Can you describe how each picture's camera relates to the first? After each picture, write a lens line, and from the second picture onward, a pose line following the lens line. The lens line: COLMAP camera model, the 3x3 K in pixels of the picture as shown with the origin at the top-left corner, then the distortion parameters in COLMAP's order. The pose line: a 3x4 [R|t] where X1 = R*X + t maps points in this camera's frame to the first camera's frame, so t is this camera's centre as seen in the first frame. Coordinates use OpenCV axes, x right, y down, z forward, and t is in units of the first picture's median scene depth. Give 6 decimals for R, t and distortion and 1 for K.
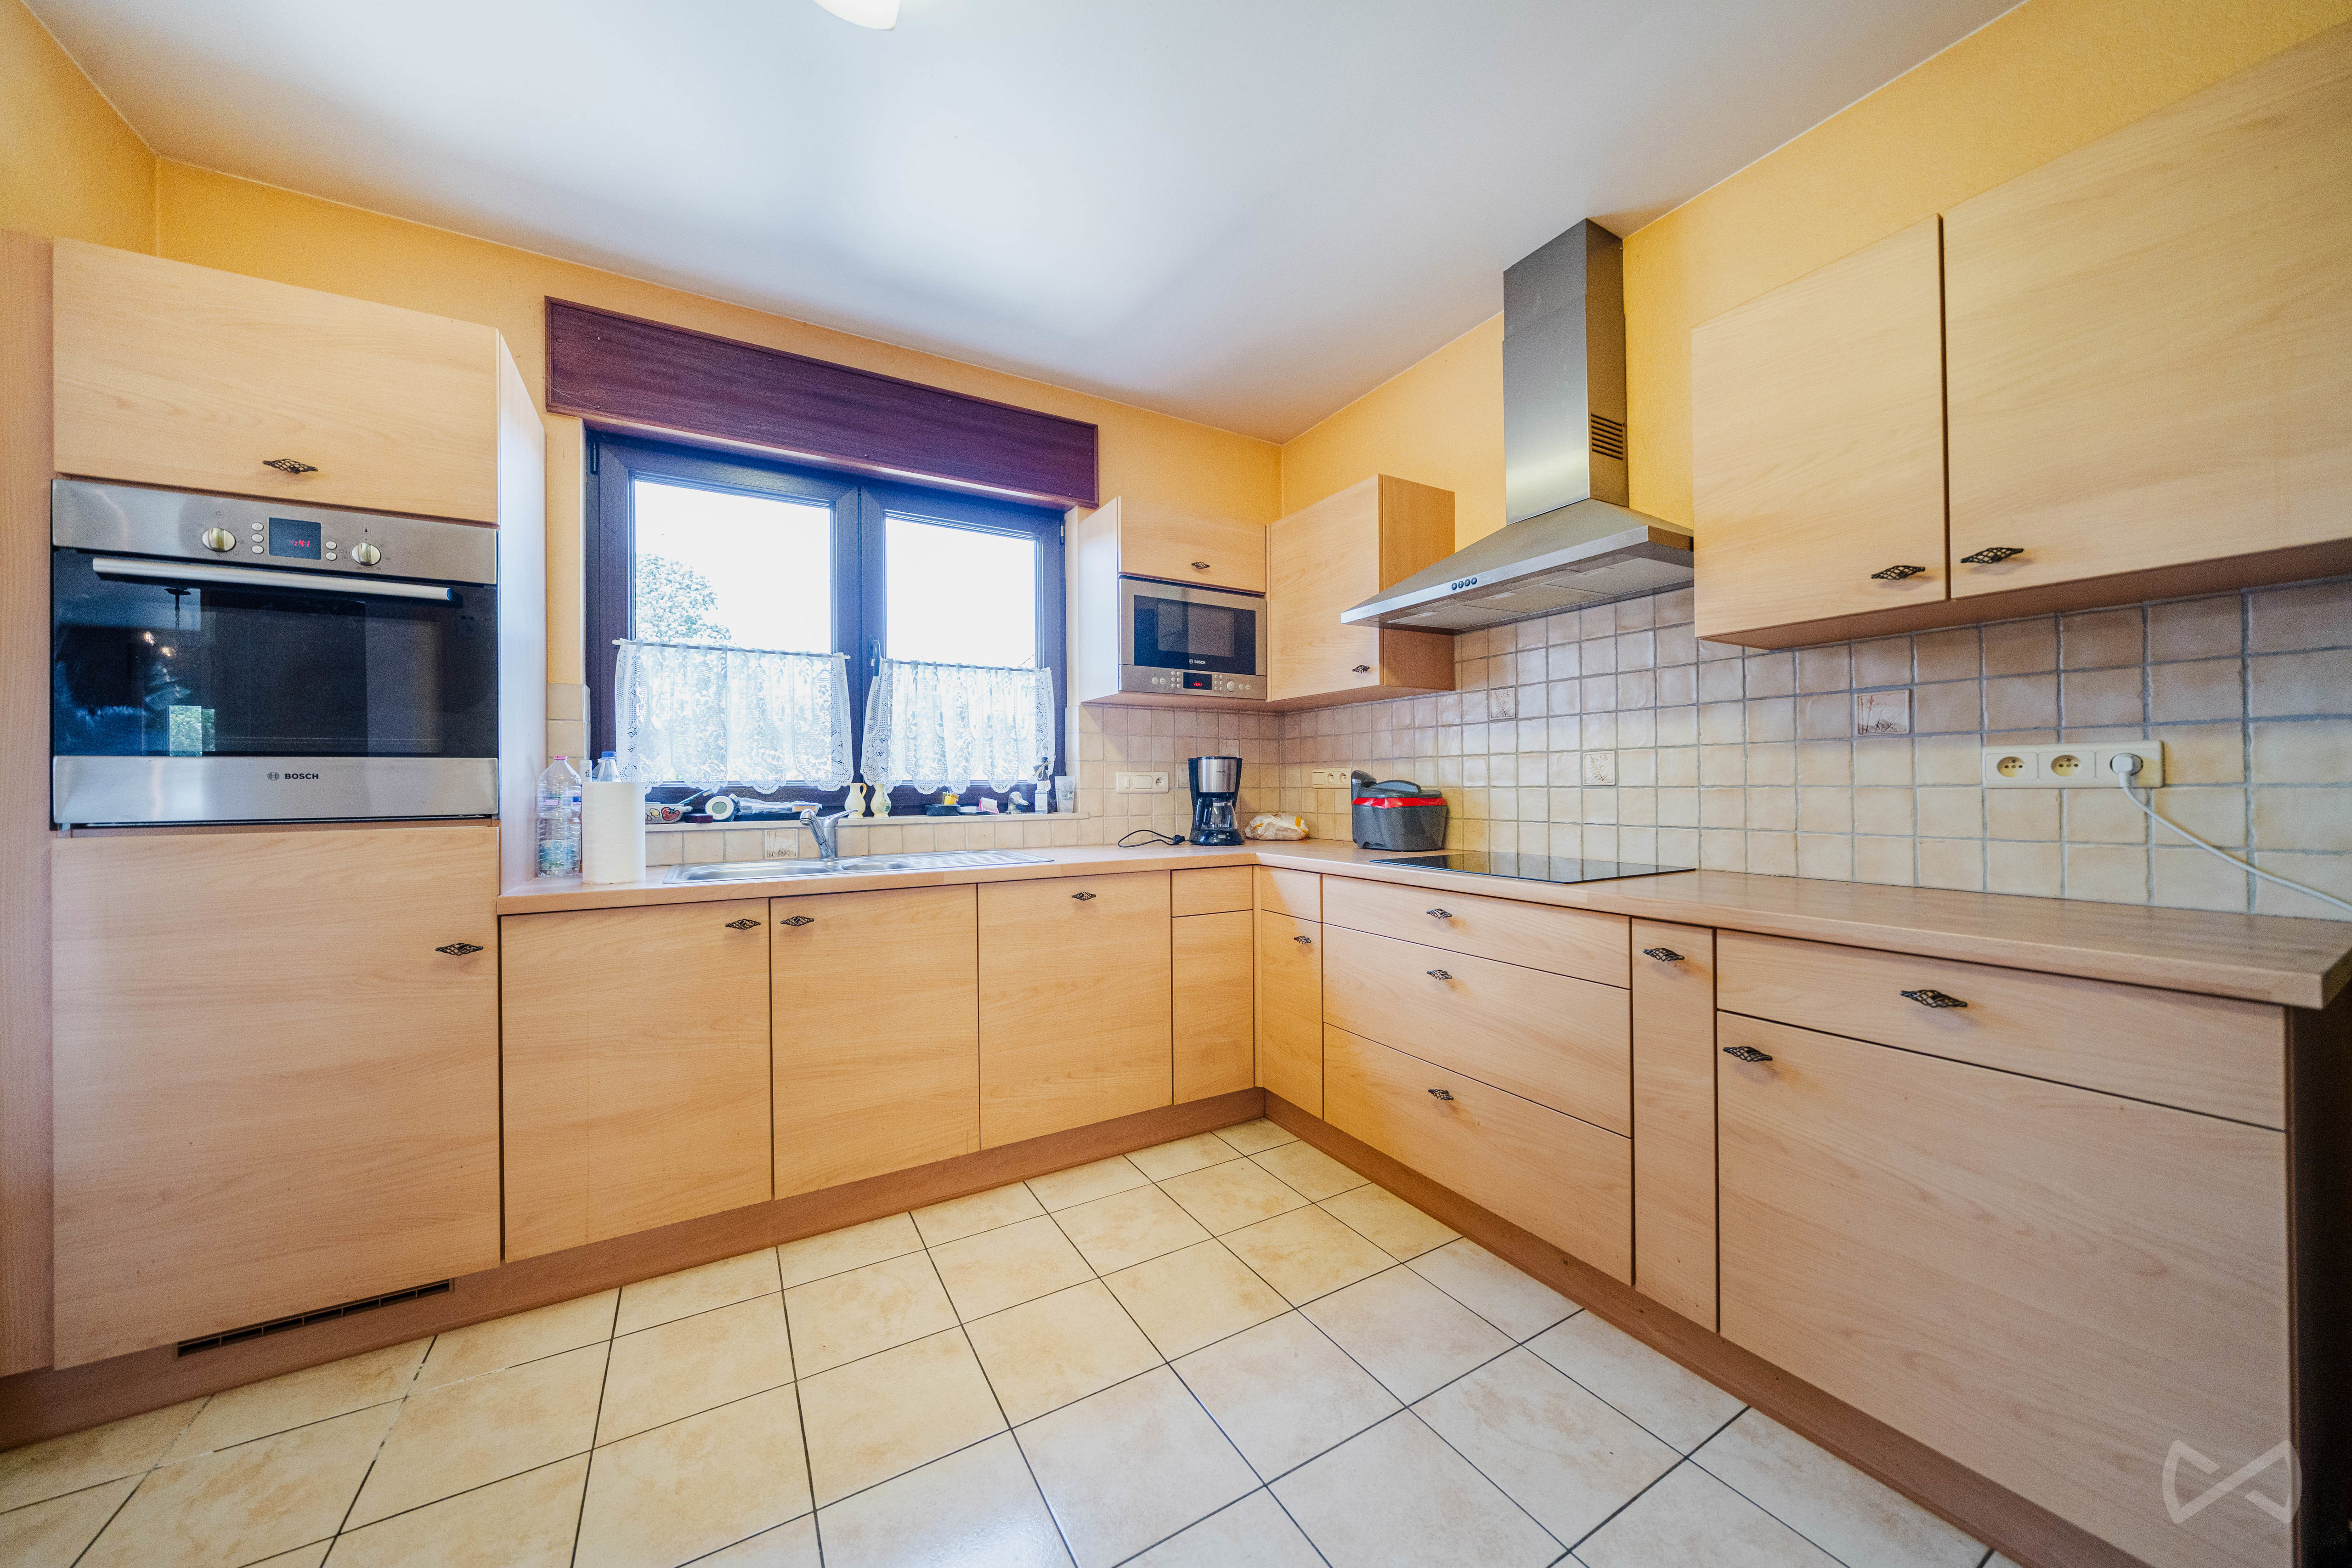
lens RADIAL K [[795.1, 0, 1170.3], [0, 795.1, 781.0], [0, 0, 1]] dist [-0.007180, 0.000056]
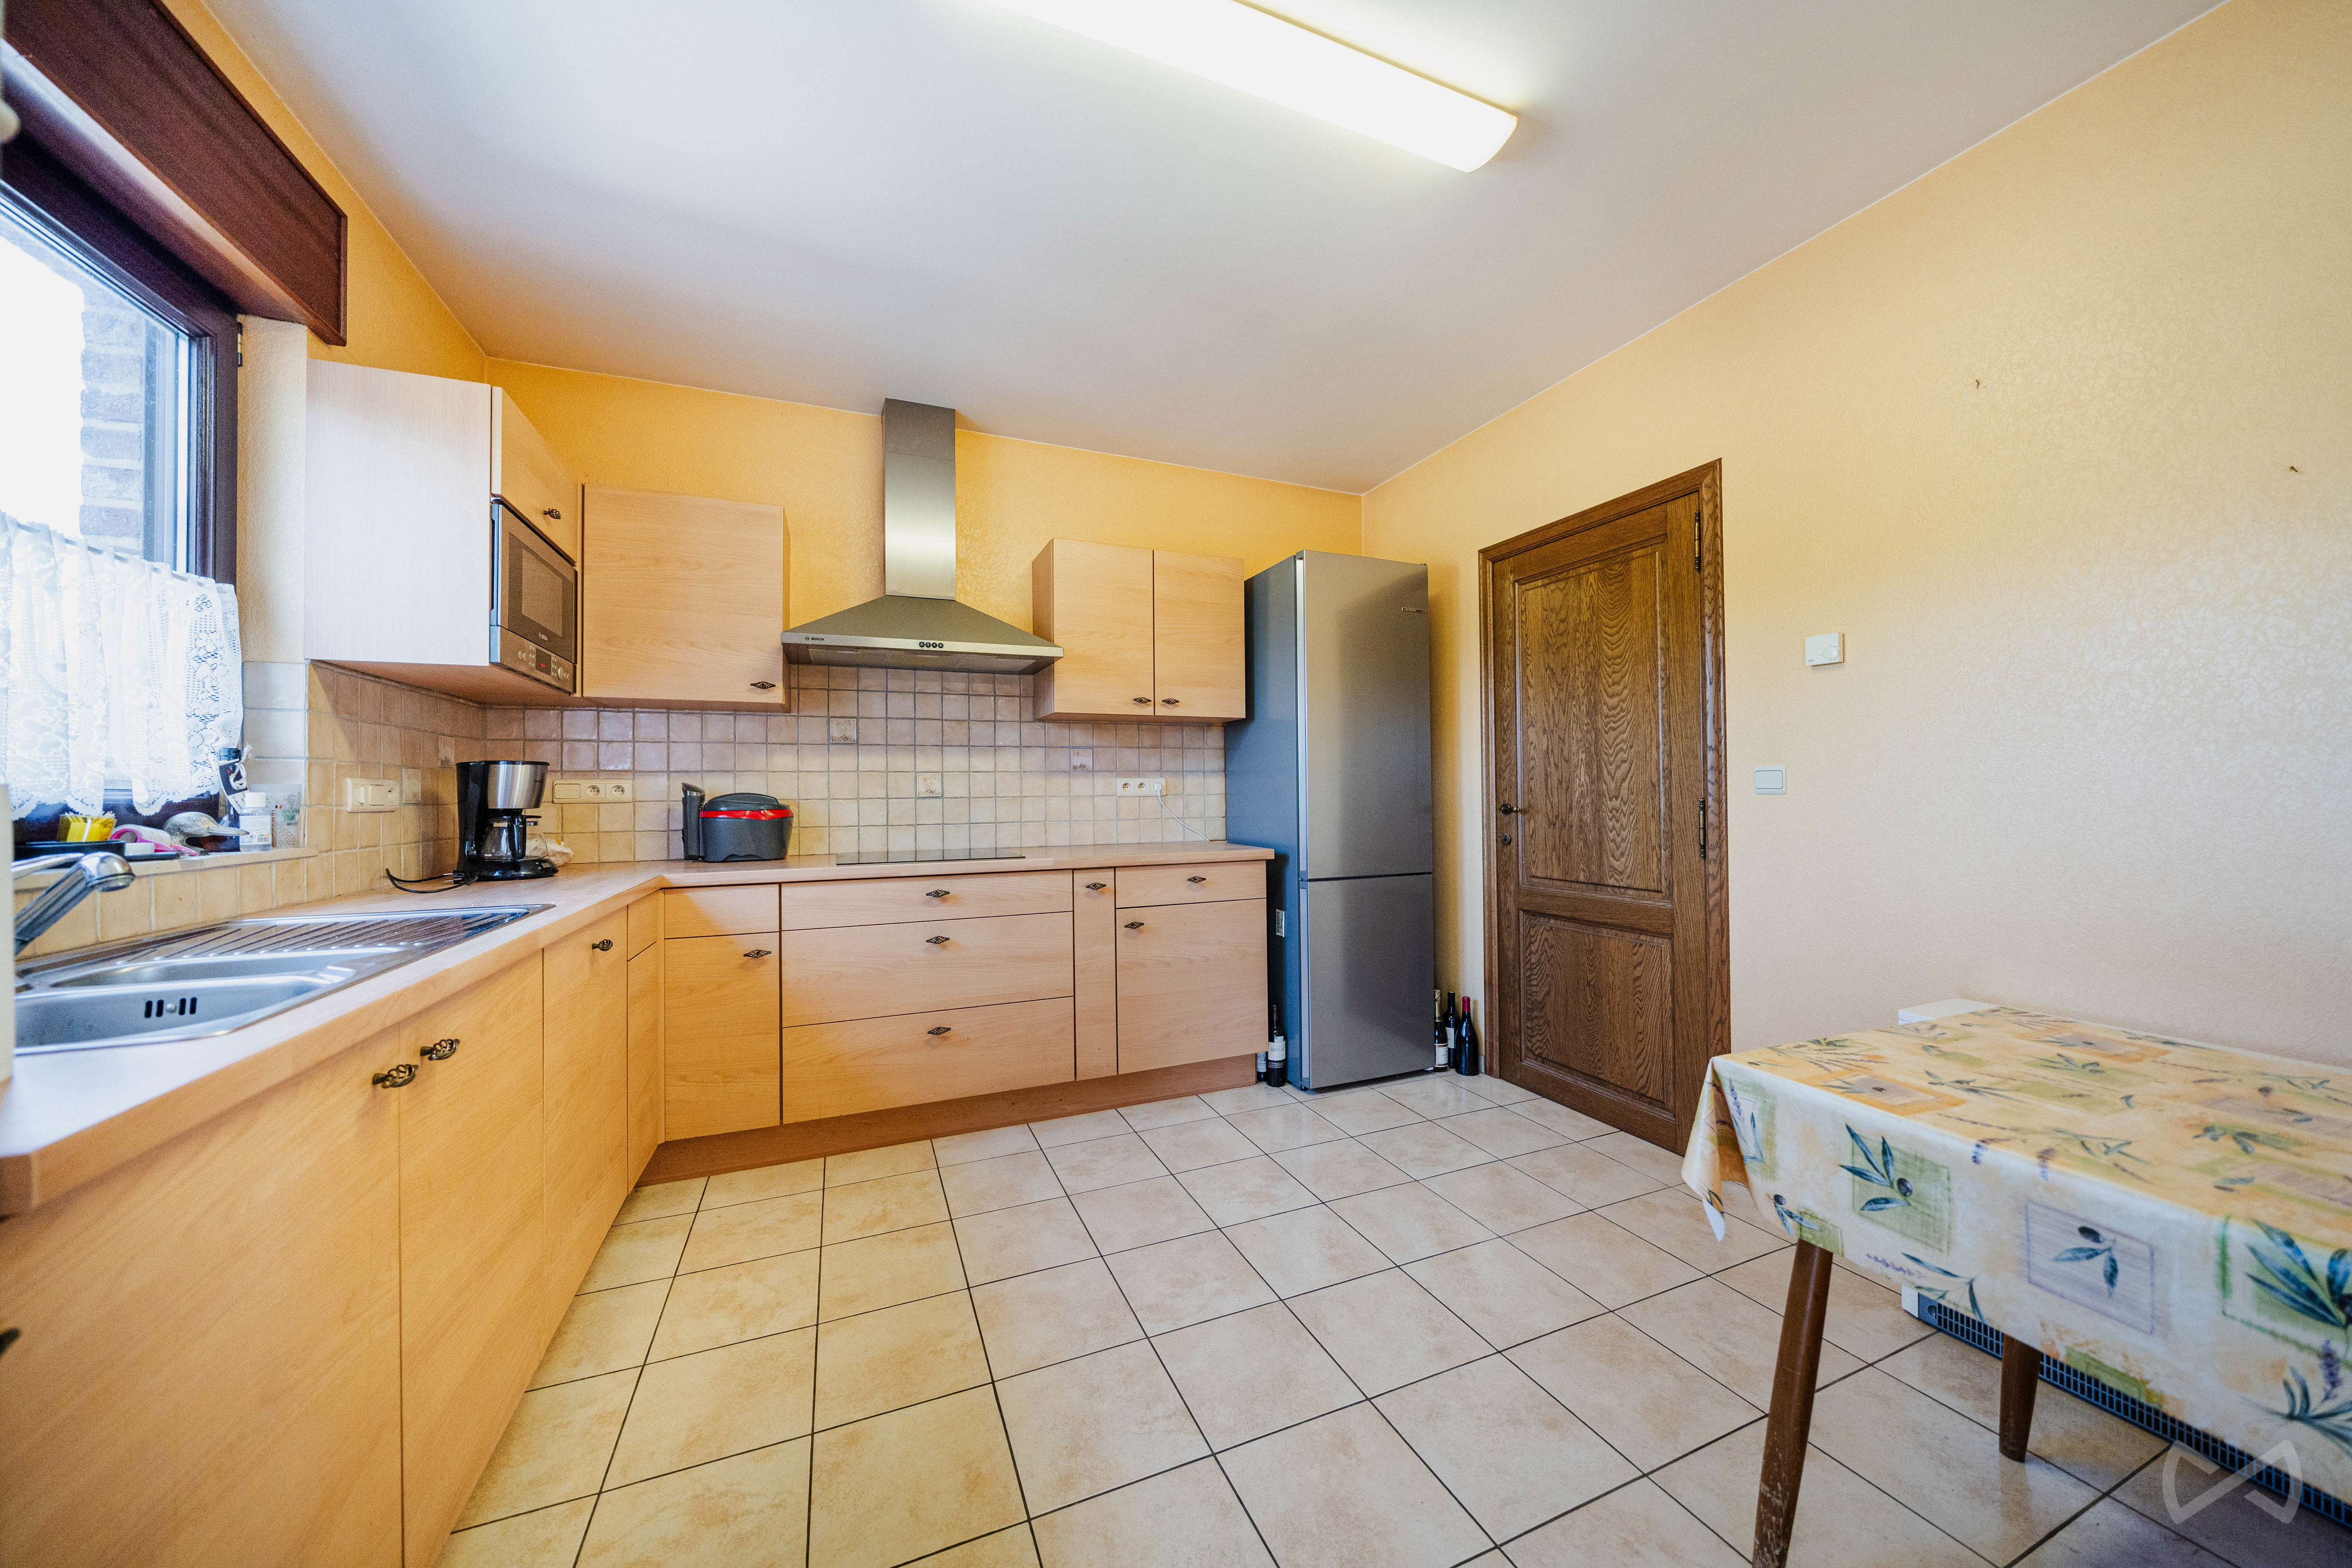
lens RADIAL K [[795.1, 0, 1168.1], [0, 795.1, 786.2], [0, 0, 1]] dist [-0.007180, 0.000056]
pose [[0.136034, 0.013467, 0.990613, -0.967682], [0.004773, 0.999887, -0.014248, 0.009982], [-0.990693, 0.006667, 0.135955, 0.463891]]
